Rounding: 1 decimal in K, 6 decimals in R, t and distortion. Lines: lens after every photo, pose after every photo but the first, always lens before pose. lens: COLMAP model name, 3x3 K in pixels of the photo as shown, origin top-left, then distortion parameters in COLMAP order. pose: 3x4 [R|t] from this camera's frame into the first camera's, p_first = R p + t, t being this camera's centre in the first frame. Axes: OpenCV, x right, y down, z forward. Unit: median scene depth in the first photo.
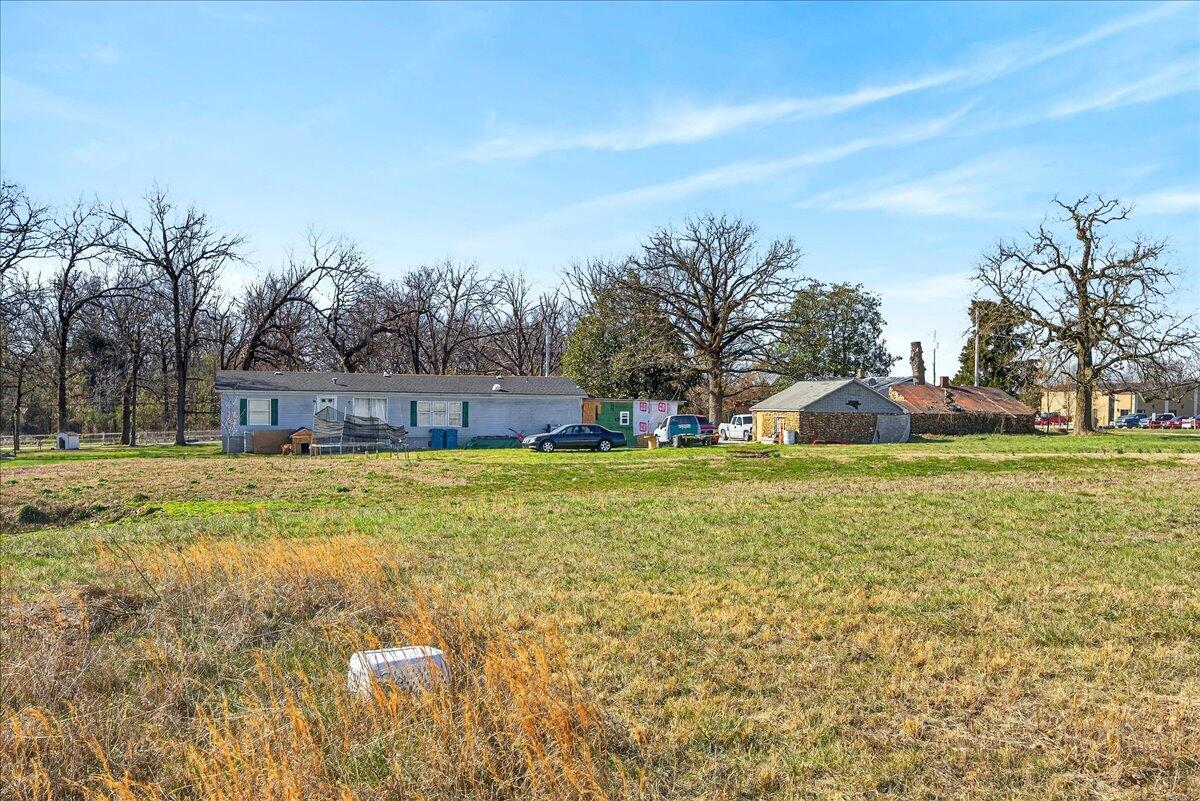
lens RADIAL K [[1236.4, 0, 600.0], [0, 1236.4, 400.5], [0, 0, 1]] dist [0.003717, 0.005099]
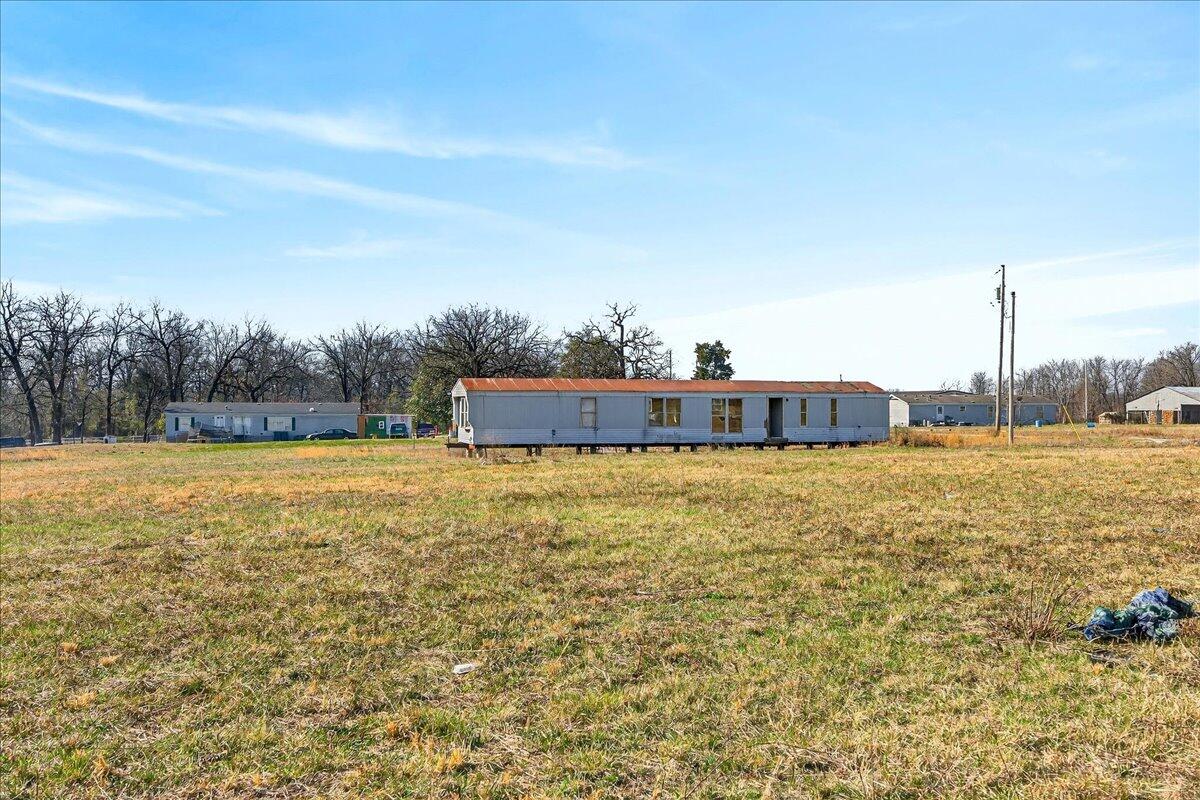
lens RADIAL K [[1236.4, 0, 600.0], [0, 1236.4, 400.0], [0, 0, 1]] dist [0.003717, 0.005099]
pose [[0.996059, -0.013719, -0.087631, 0.517421], [0.013435, 0.999902, -0.003824, -0.011825], [0.087674, 0.002632, 0.996146, -0.858509]]
